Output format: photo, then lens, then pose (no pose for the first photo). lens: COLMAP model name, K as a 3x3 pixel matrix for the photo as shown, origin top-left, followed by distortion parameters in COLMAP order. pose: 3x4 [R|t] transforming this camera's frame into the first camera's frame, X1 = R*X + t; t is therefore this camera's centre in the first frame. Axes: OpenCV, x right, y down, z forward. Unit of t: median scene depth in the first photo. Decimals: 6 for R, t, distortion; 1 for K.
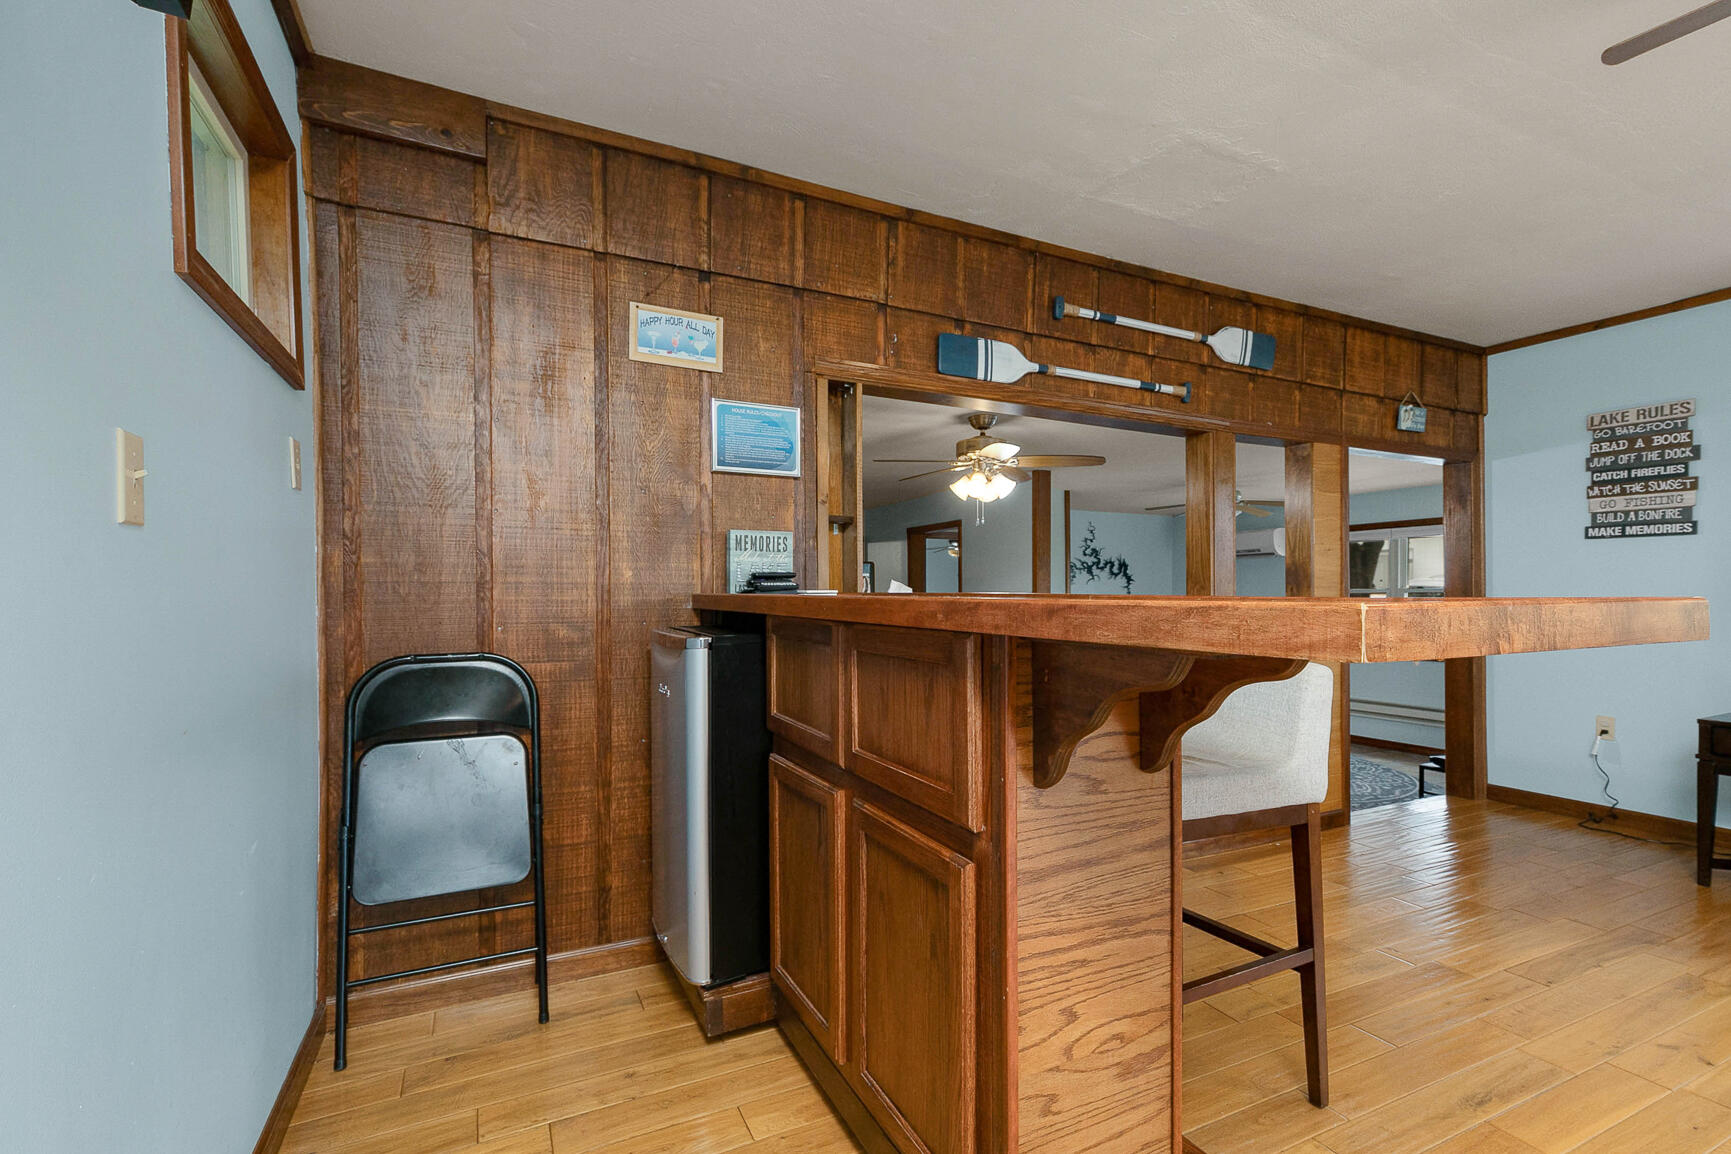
lens RADIAL K [[806.2, 0, 849.3], [0, 806.2, 611.3], [0, 0, 1]] dist [-0.000840, 0.000063]
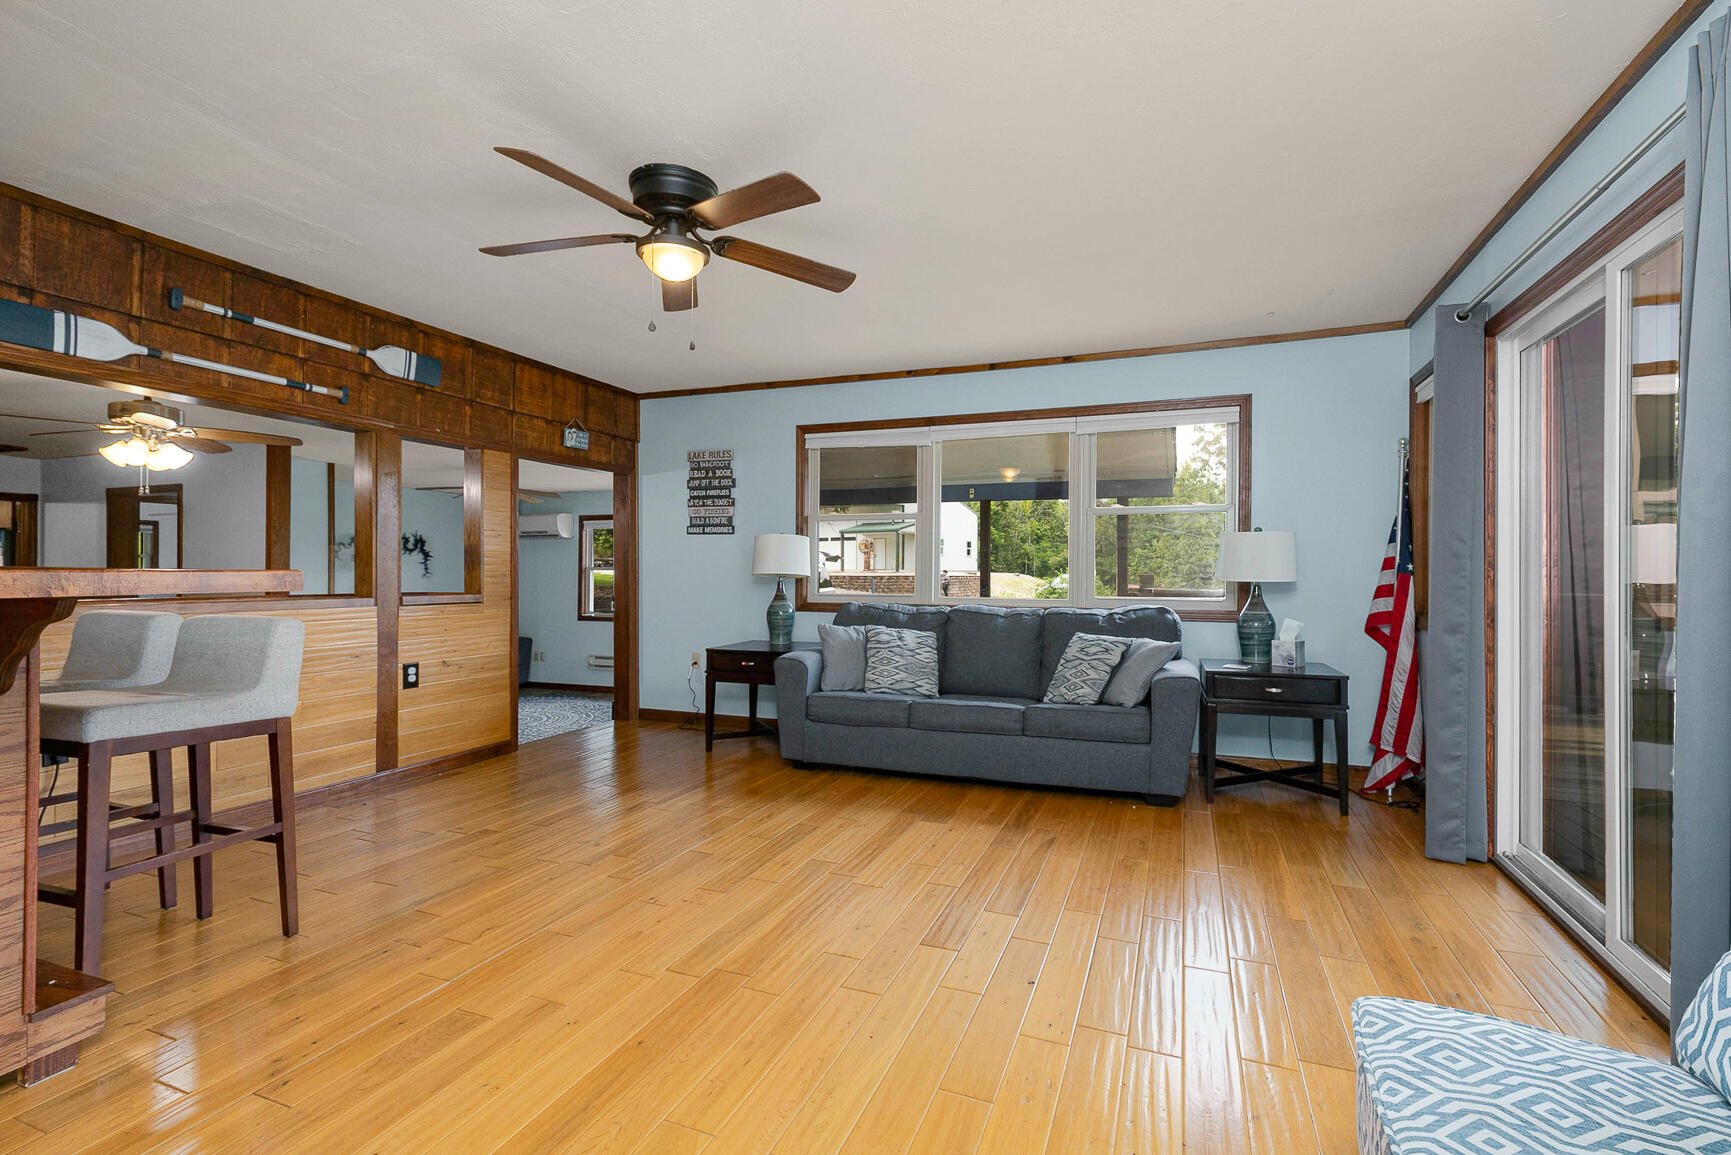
lens RADIAL K [[794.3, 0, 876.1], [0, 794.3, 576.6], [0, 0, 1]] dist [0.001563, 0.001783]
pose [[0.723977, 0.002075, 0.689821, 0.169239], [0.007890, 0.999905, -0.011288, 0.008214], [-0.689779, 0.013615, 0.723892, -0.327368]]
